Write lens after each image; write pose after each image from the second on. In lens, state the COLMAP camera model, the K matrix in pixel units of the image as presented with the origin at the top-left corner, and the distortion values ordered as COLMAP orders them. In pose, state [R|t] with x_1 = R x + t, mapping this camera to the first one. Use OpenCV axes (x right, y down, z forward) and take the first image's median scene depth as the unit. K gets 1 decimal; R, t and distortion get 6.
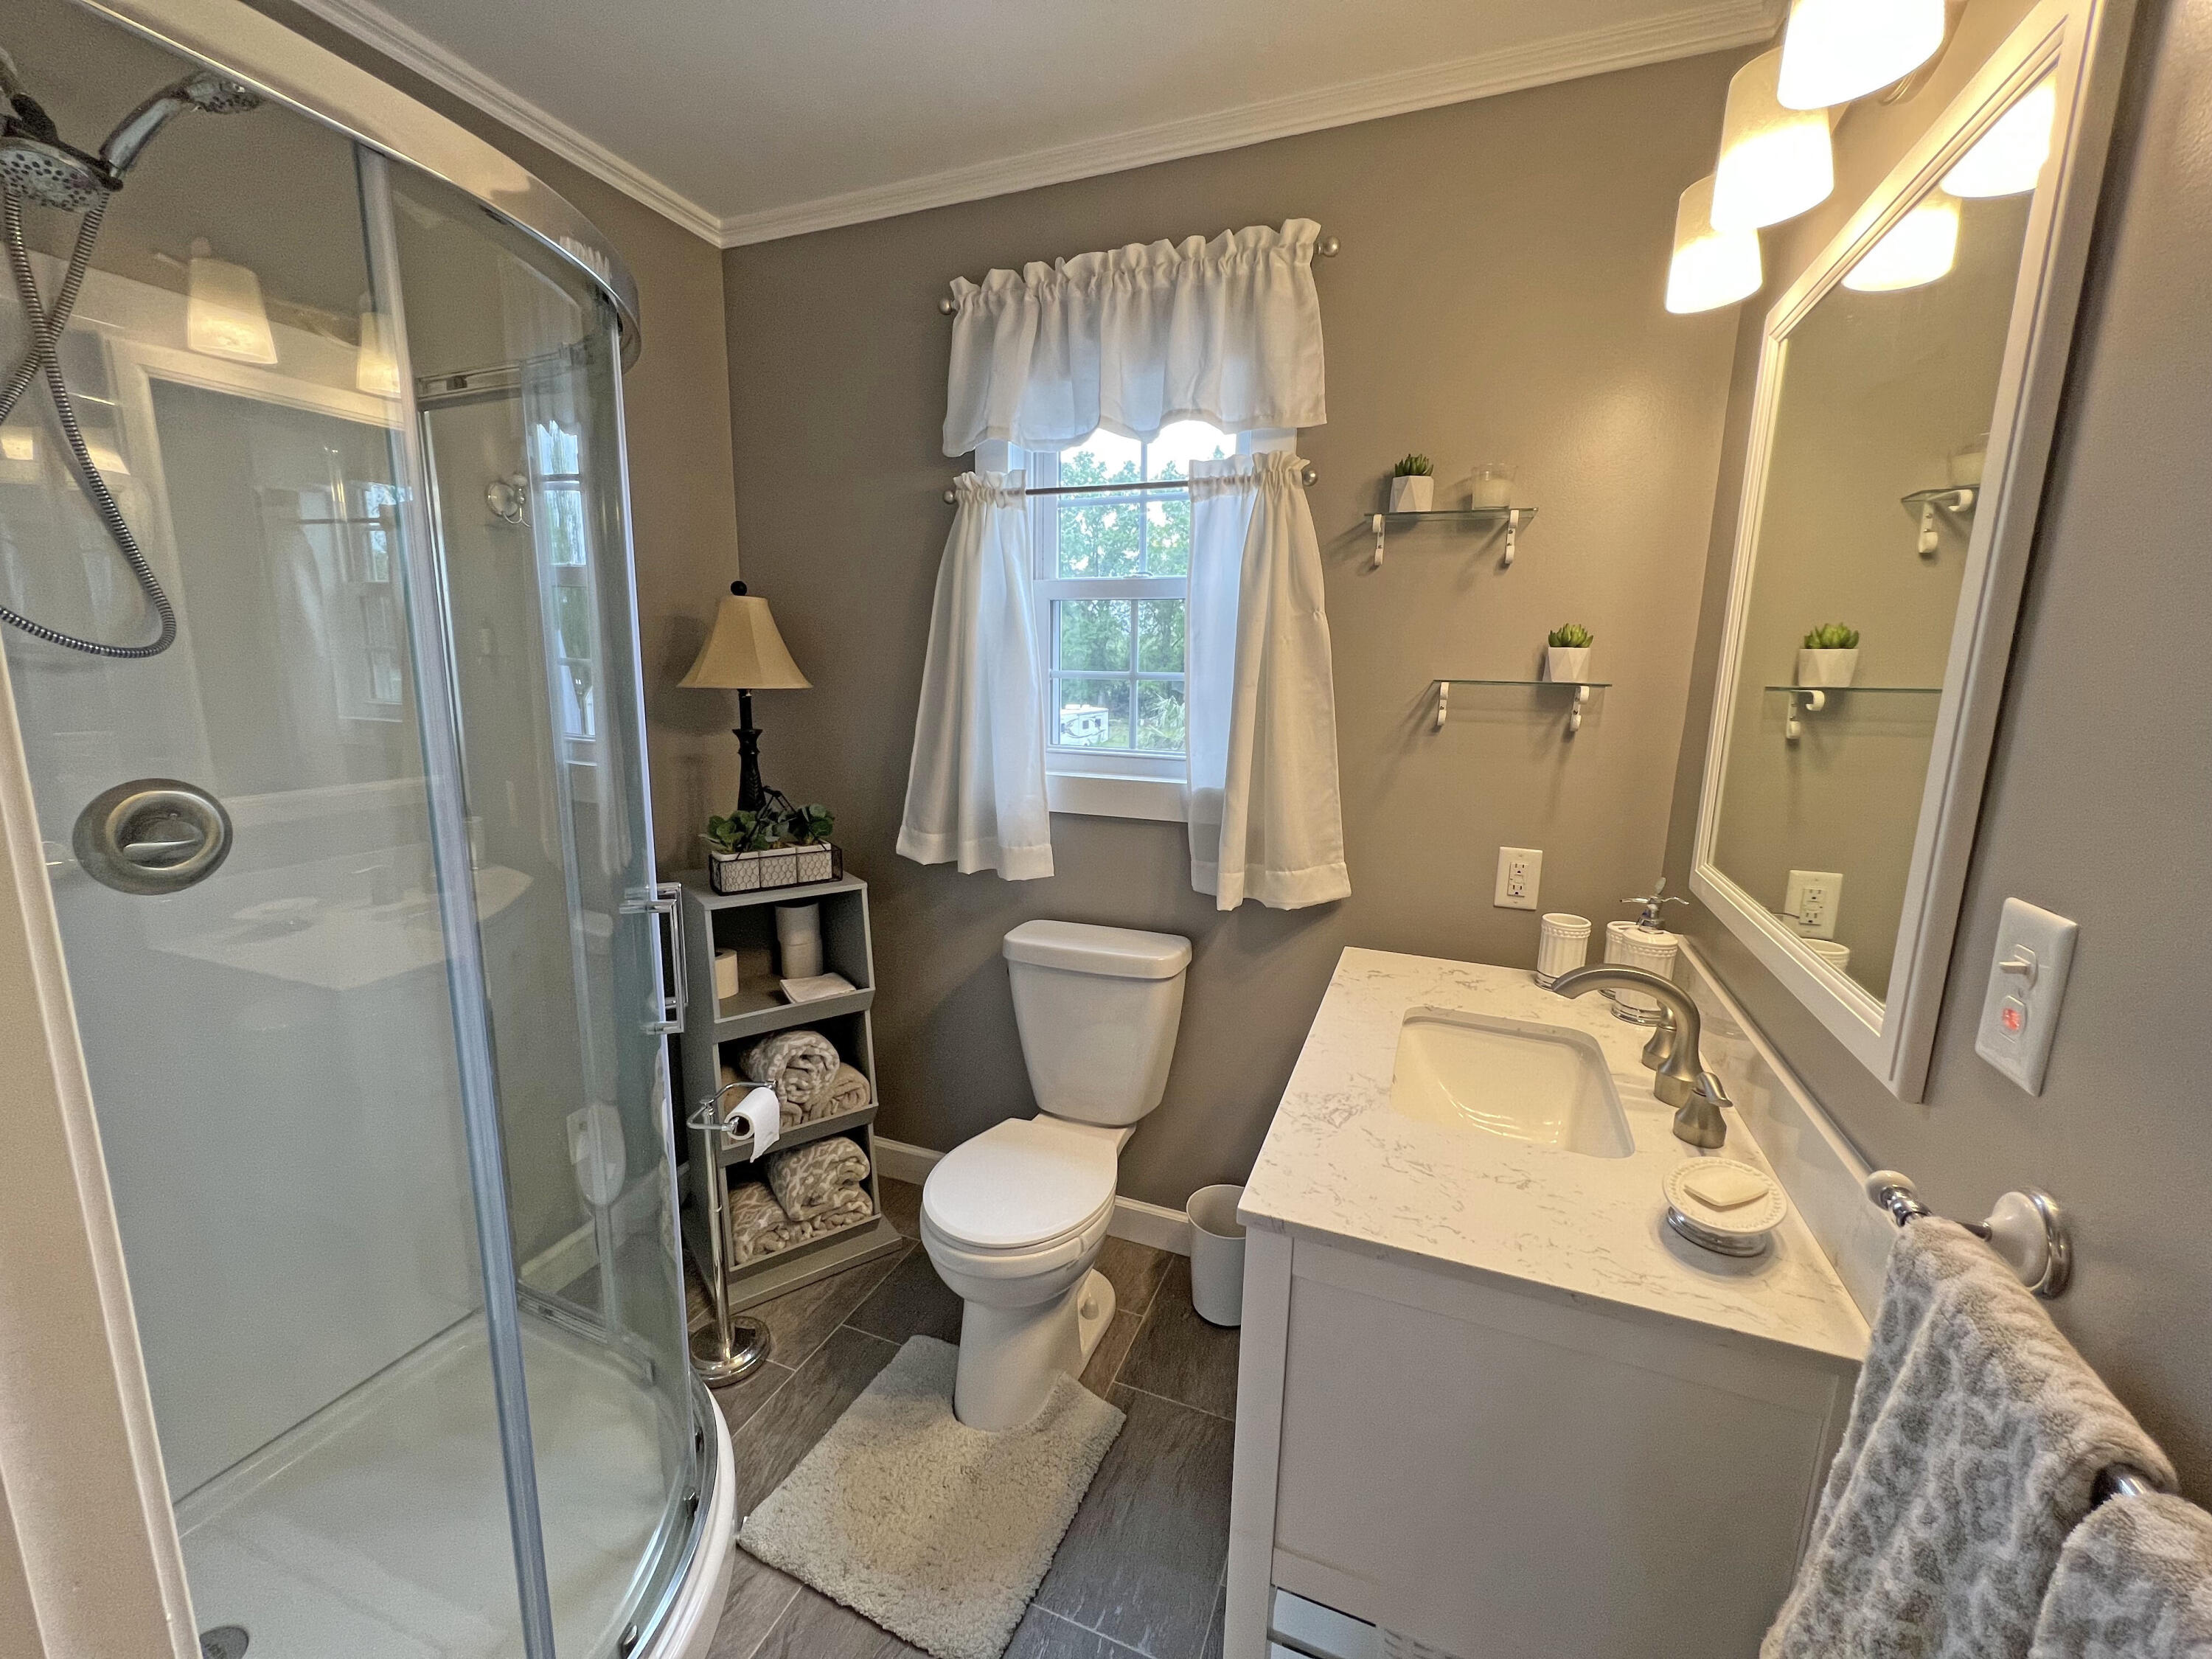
lens RADIAL K [[883.0, 0, 1101.7], [0, 883.0, 826.3], [0, 0, 1]] dist [-0.000530, -0.000167]
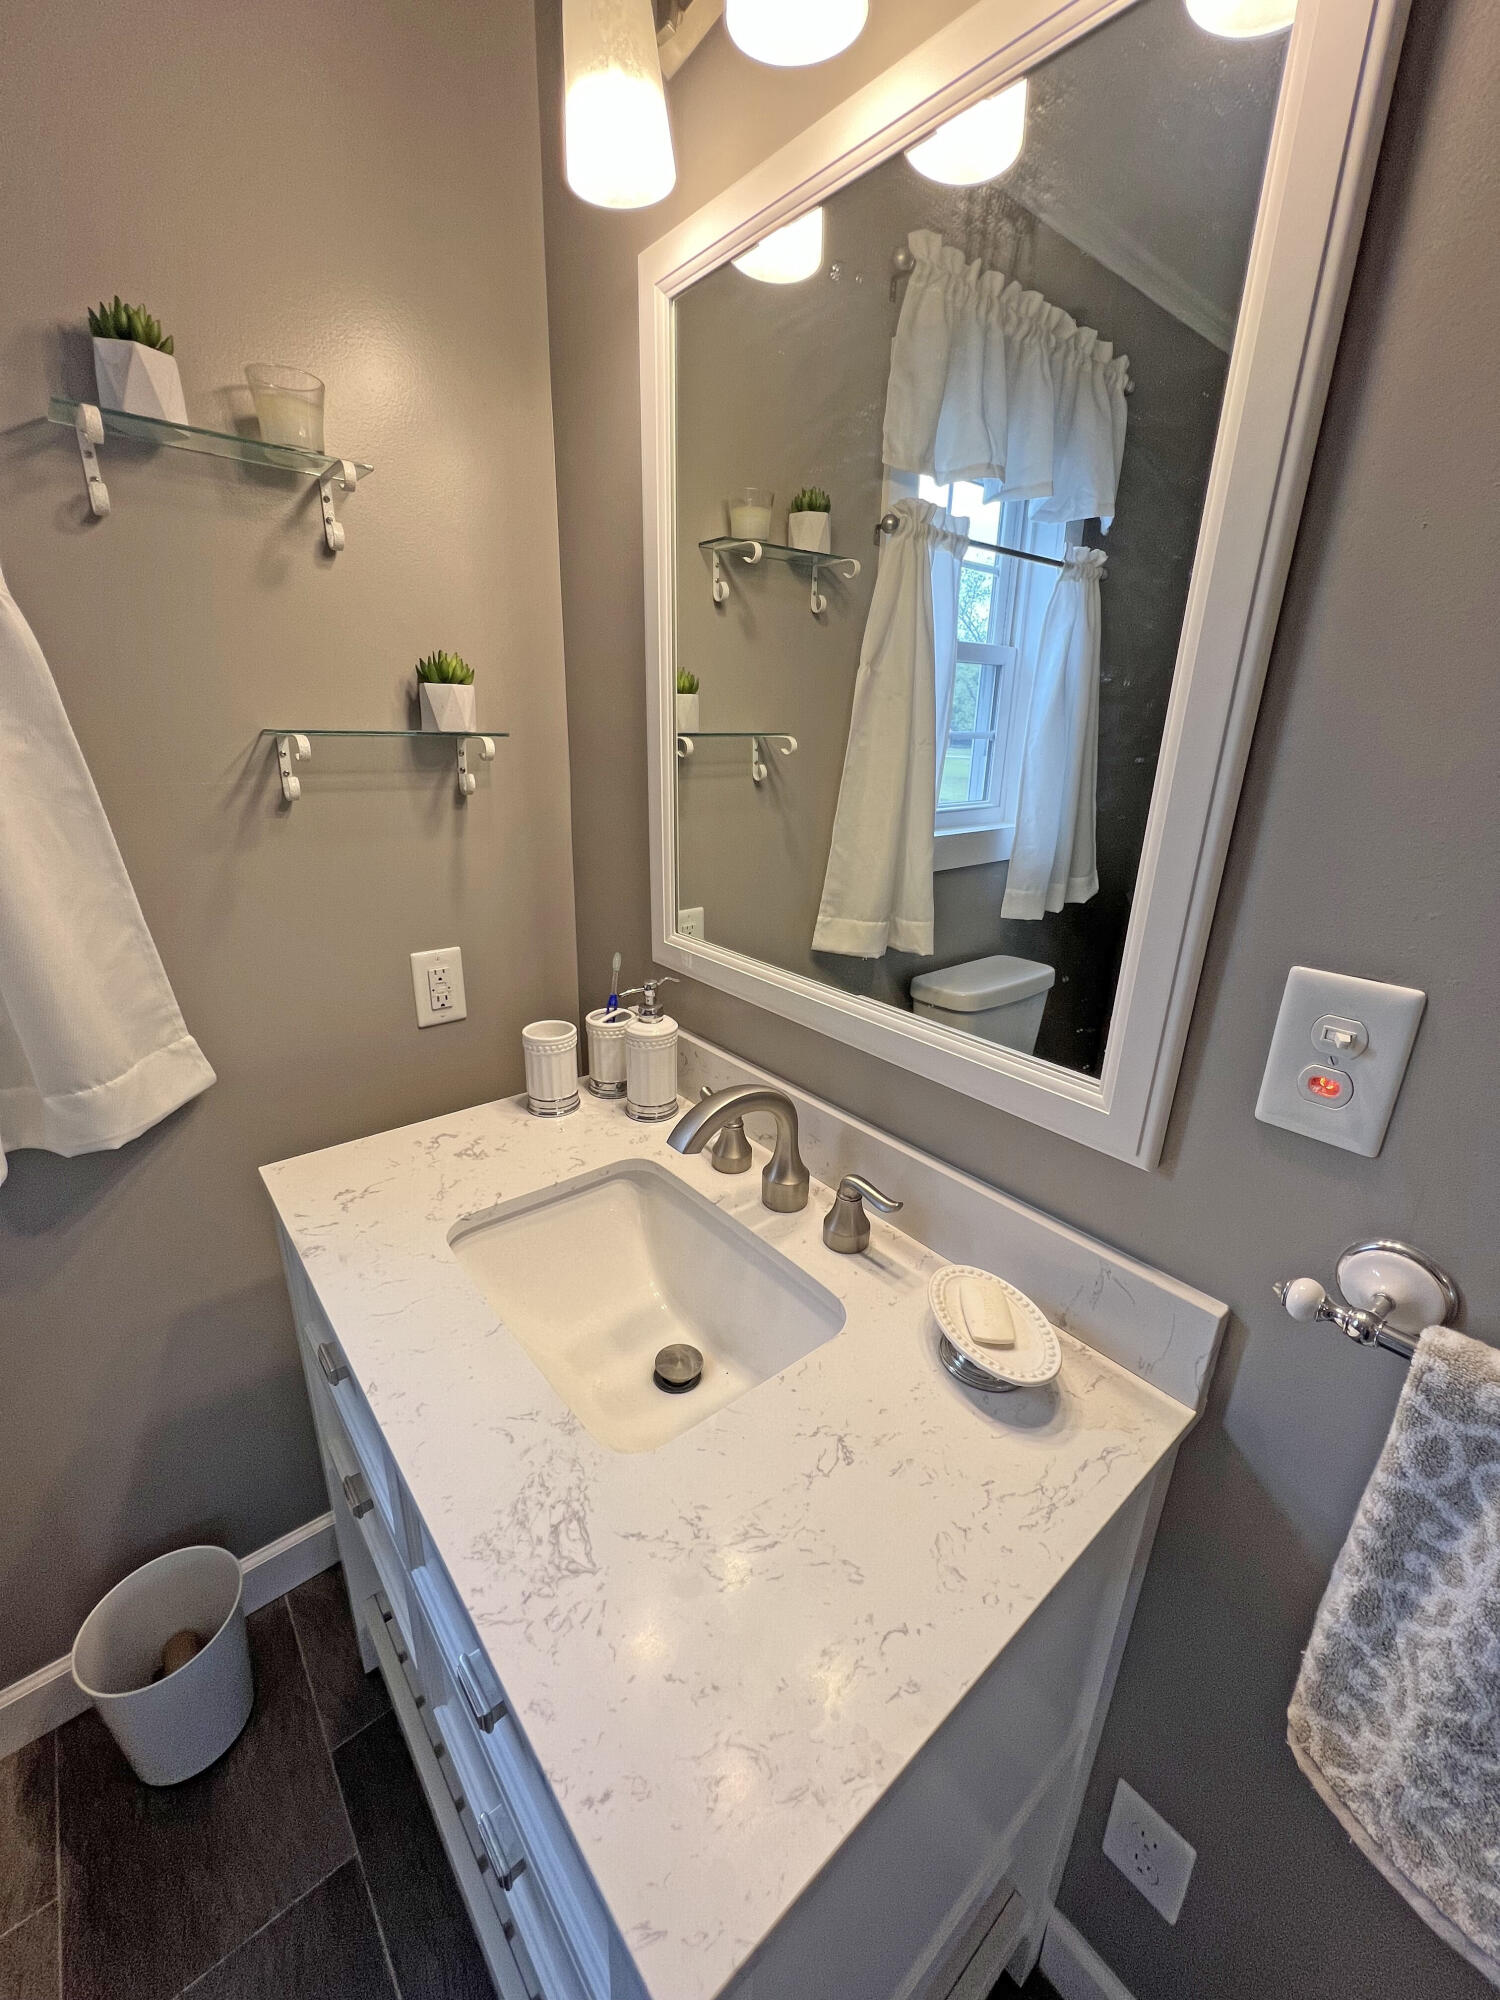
lens RADIAL K [[798.4, 0, 751.9], [0, 798.4, 997.6], [0, 0, 1]] dist [-0.000530, -0.000167]
pose [[0.468582, -0.292986, 0.833421, -0.000993], [0.146949, 0.956110, 0.253496, -0.076920], [-0.871112, 0.003686, 0.491070, 0.419163]]
